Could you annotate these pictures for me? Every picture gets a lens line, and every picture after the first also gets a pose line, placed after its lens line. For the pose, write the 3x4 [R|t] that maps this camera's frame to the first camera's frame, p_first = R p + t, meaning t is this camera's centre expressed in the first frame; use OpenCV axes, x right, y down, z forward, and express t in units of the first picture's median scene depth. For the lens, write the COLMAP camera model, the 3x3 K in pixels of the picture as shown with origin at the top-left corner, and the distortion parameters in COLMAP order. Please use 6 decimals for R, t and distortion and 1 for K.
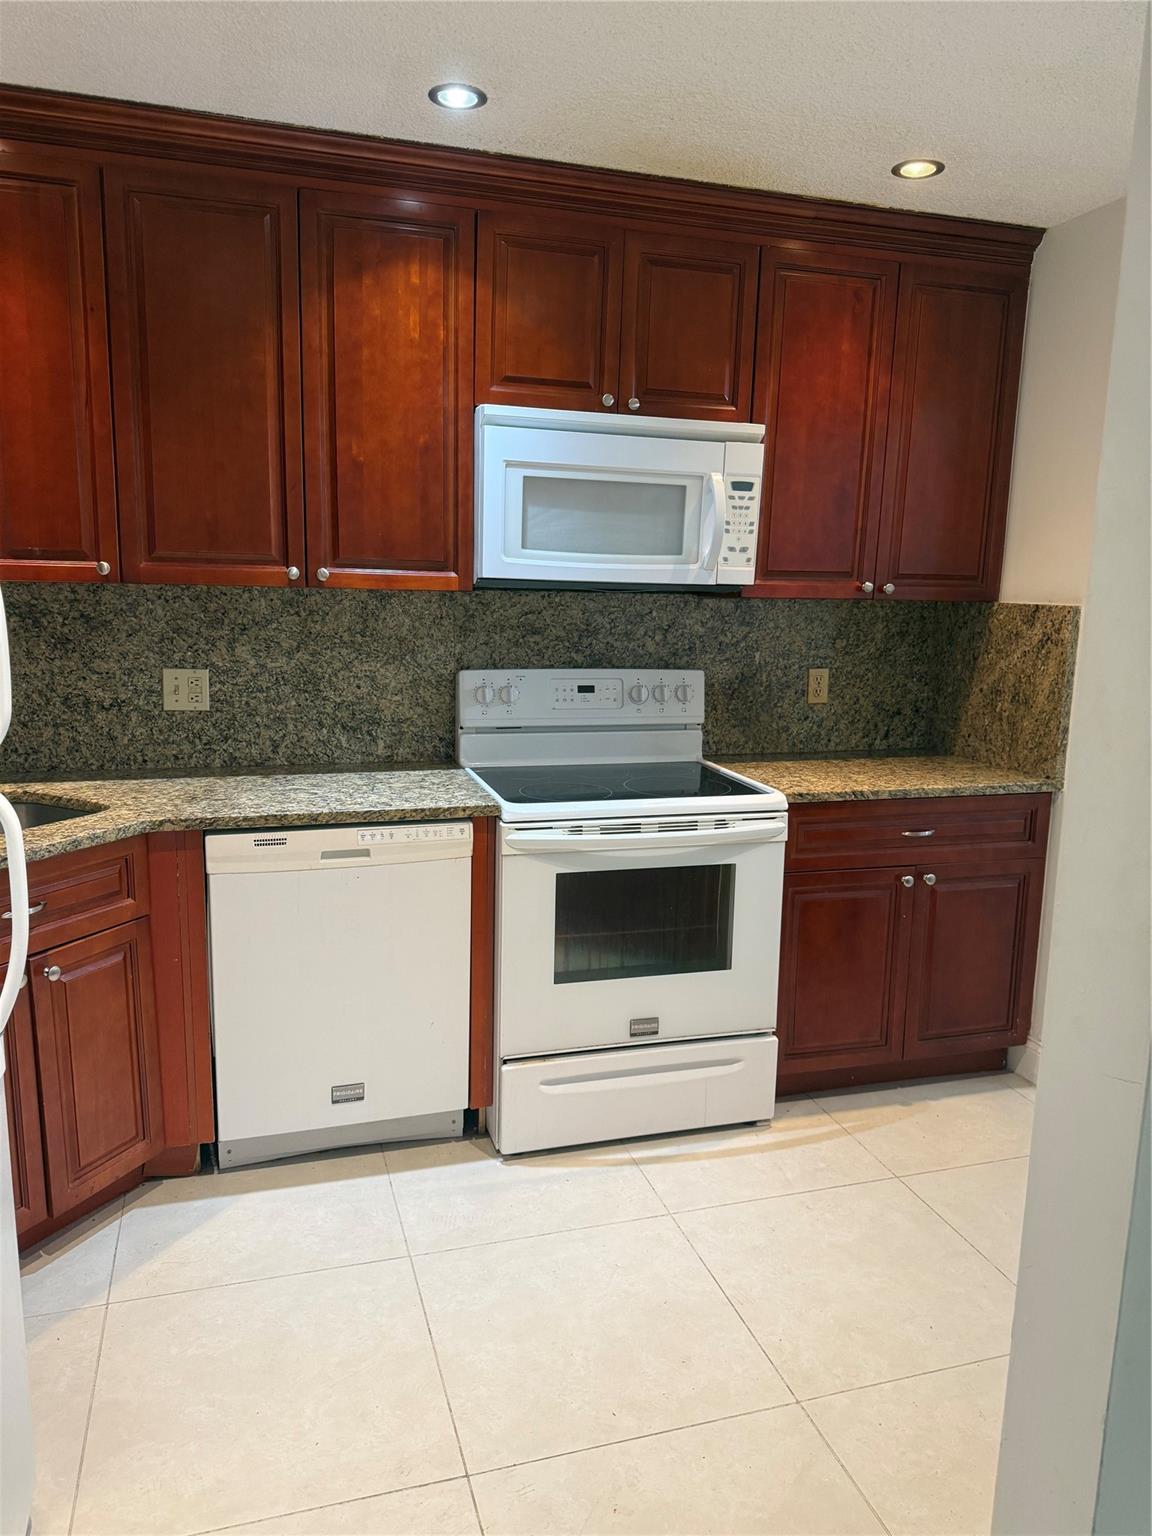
lens RADIAL K [[1082.5, 0, 561.4], [0, 1082.5, 770.8], [0, 0, 1]] dist [0.063701, -0.081880]
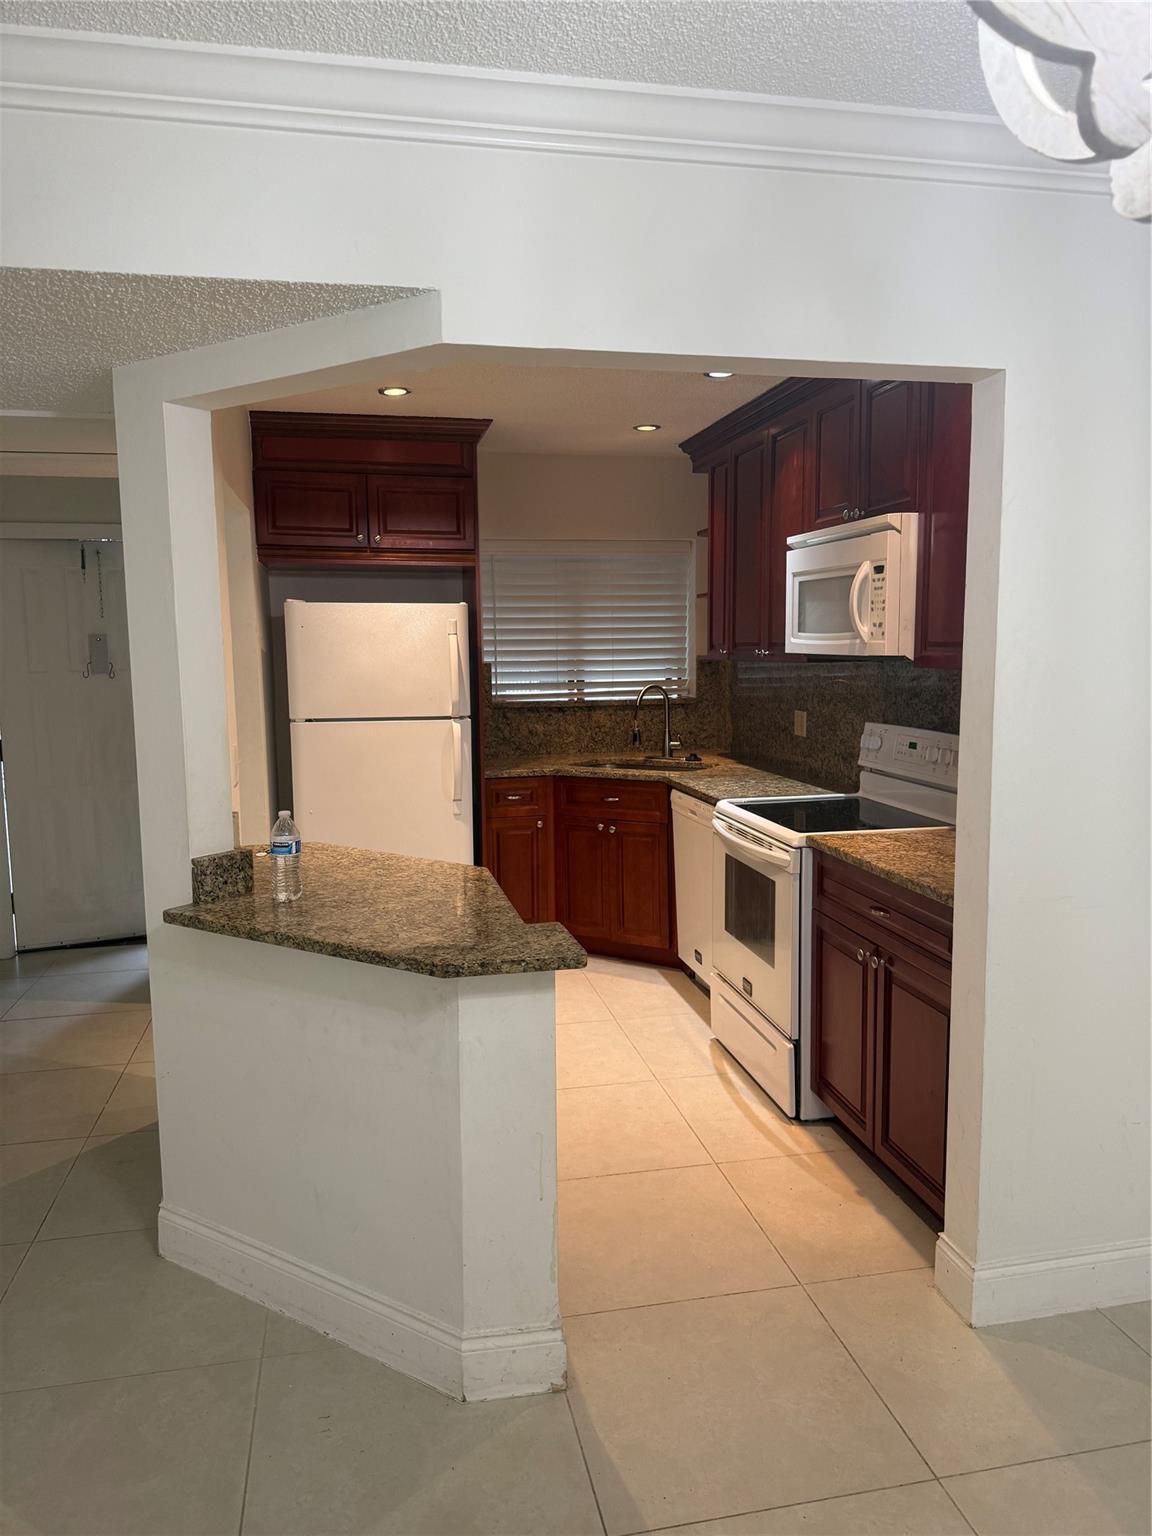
lens RADIAL K [[1082.5, 0, 583.6], [0, 1082.5, 775.1], [0, 0, 1]] dist [0.063701, -0.081880]
pose [[-0.093196, 0.099485, -0.990665, 1.294204], [-0.158894, 0.980757, 0.113438, -0.128669], [0.982887, 0.167983, -0.075595, 0.798883]]
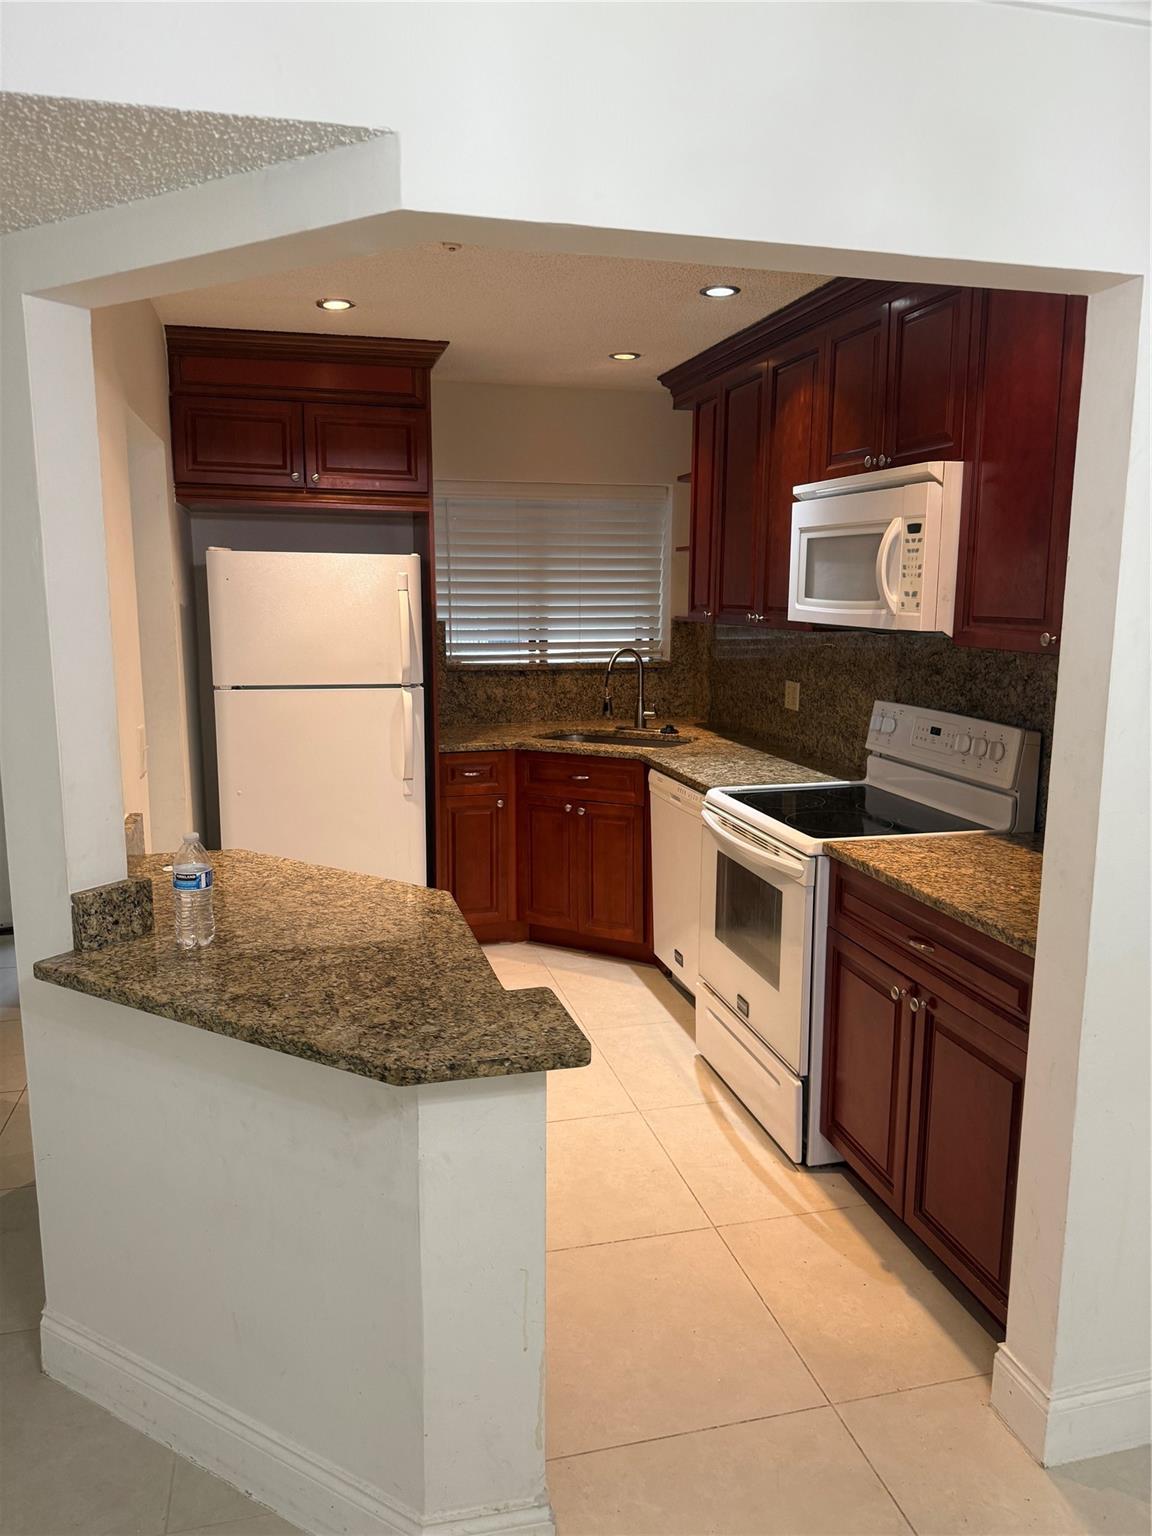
lens RADIAL K [[1082.5, 0, 575.8], [0, 1082.5, 769.1], [0, 0, 1]] dist [0.063701, -0.081880]
pose [[-0.051366, 0.144600, -0.988156, 1.119192], [-0.172745, 0.973261, 0.151400, -0.146048], [0.983626, 0.178476, -0.025014, 0.750503]]
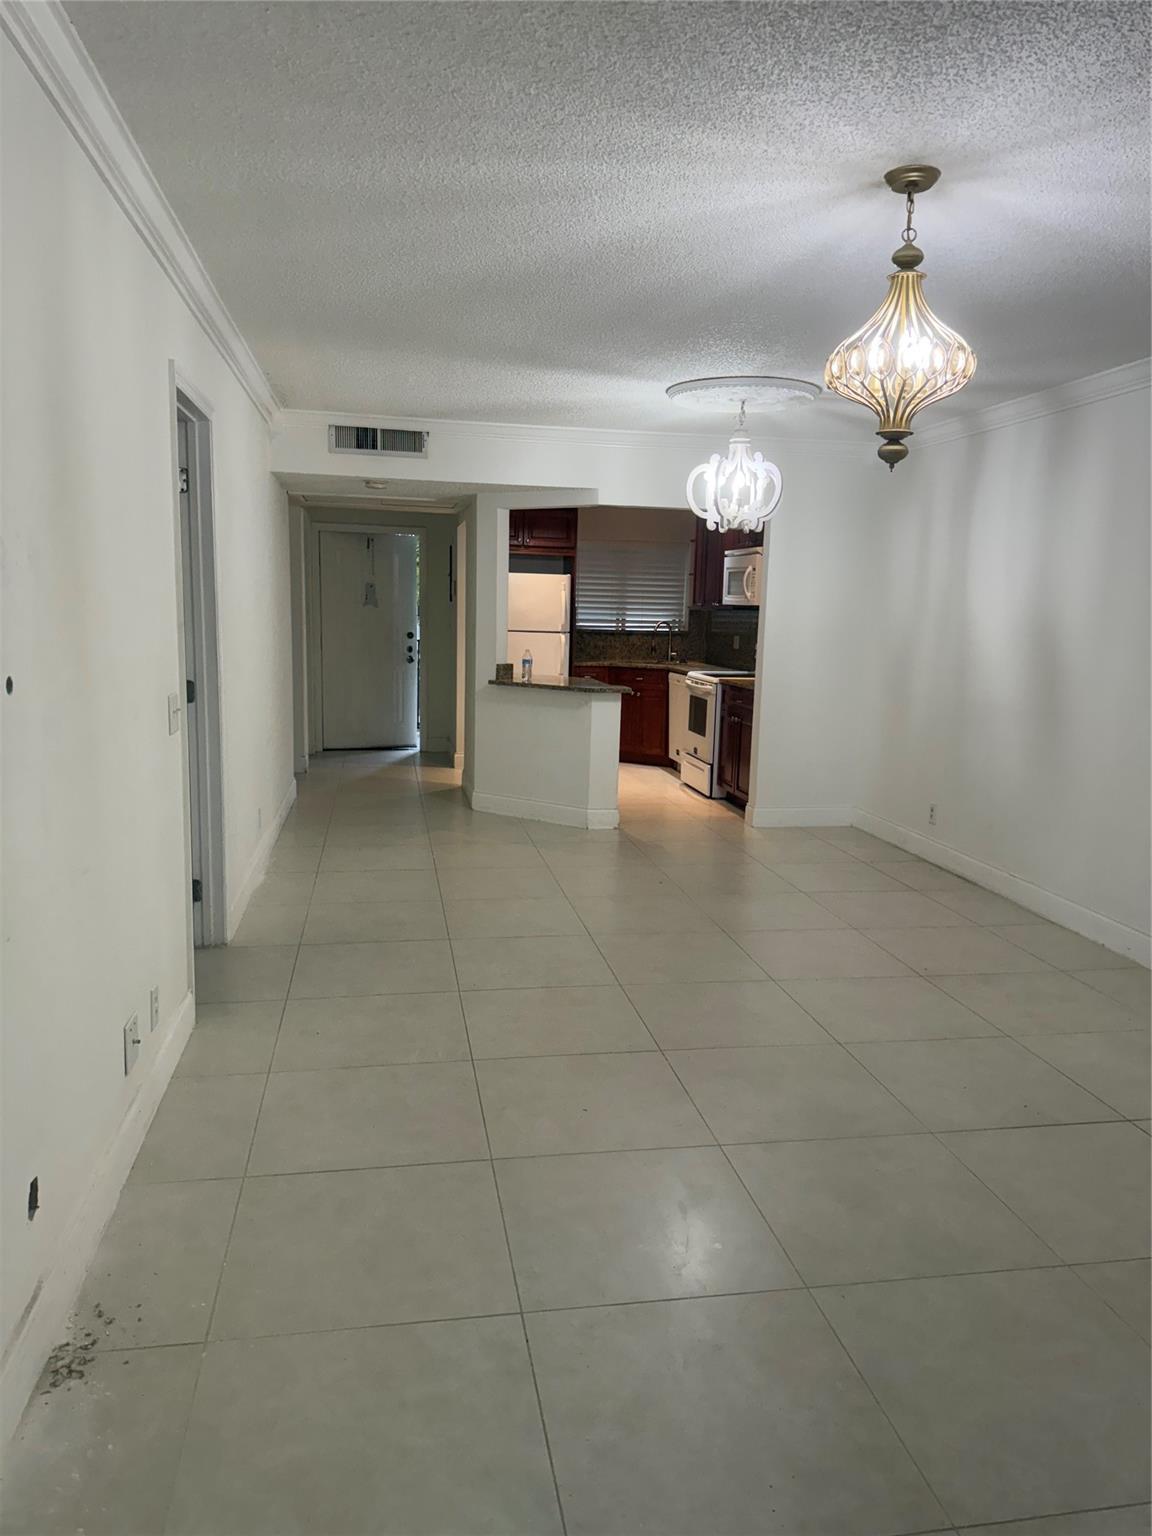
lens RADIAL K [[1082.5, 0, 575.9], [0, 1082.5, 777.9], [0, 0, 1]] dist [0.063701, -0.081880]
pose [[-0.125016, 0.131574, -0.983392, 2.891834], [-0.195095, 0.968556, 0.154391, -0.086361], [0.972784, 0.211156, -0.095415, 0.910601]]
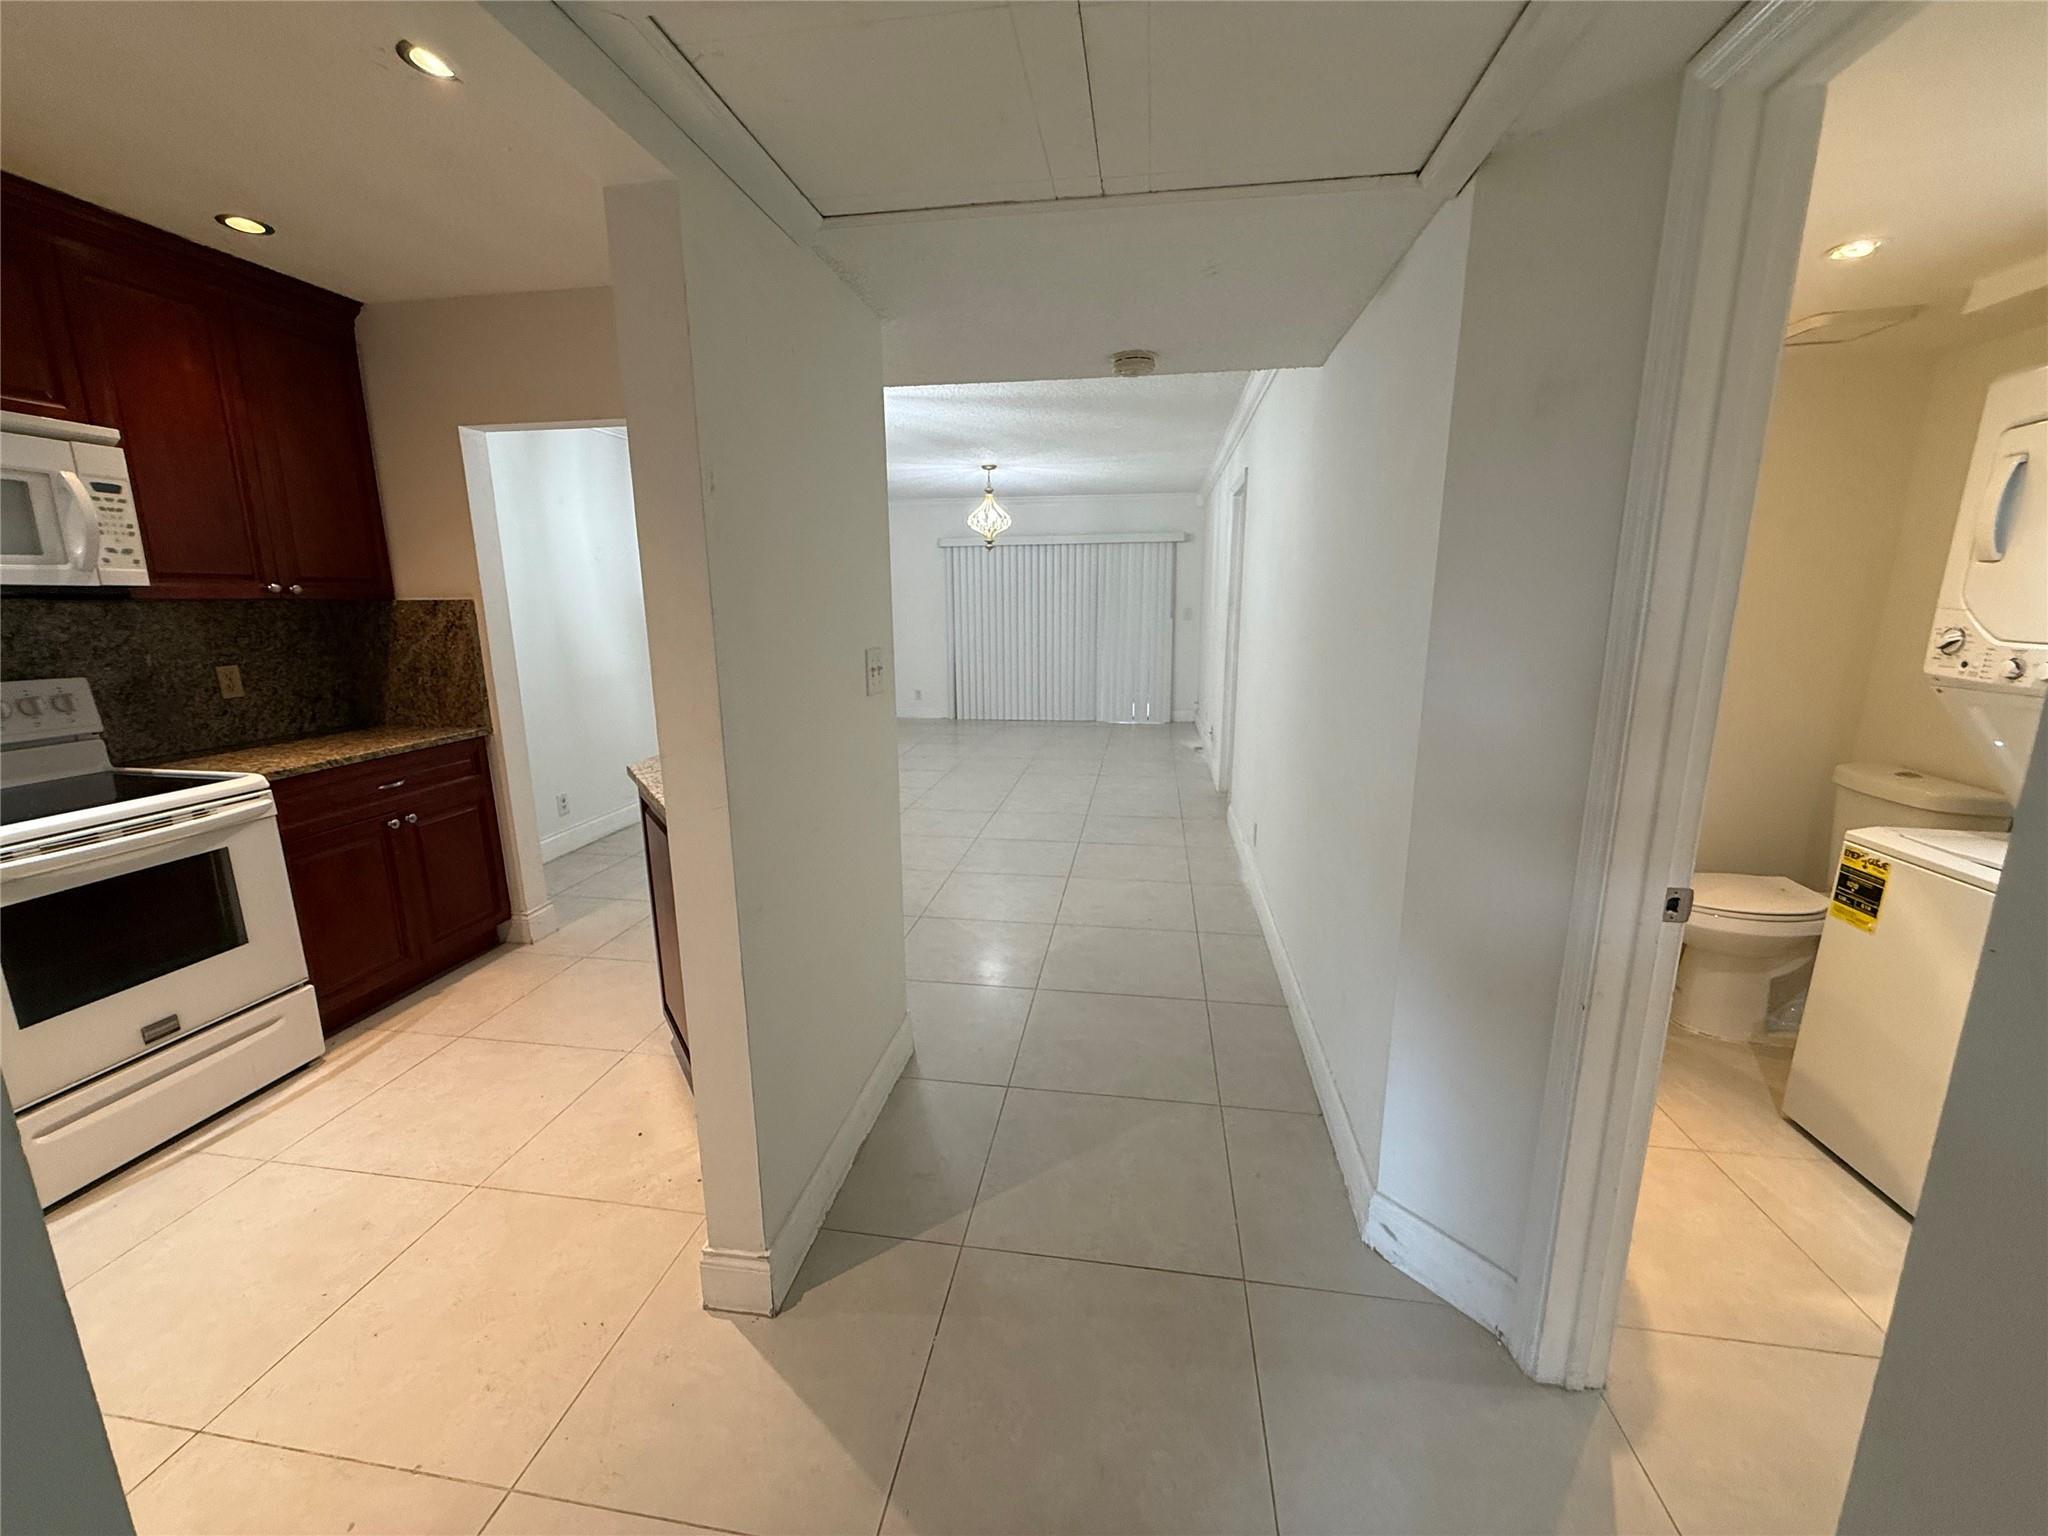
lens RADIAL K [[819.0, 0, 1015.8], [0, 819.0, 769.0], [0, 0, 1]] dist [0.000324, 0.000374]
pose [[0.437368, -0.208976, 0.874665, -0.178726], [0.170199, 0.974282, 0.147670, 0.022168], [-0.883030, 0.084281, 0.461687, -0.068494]]
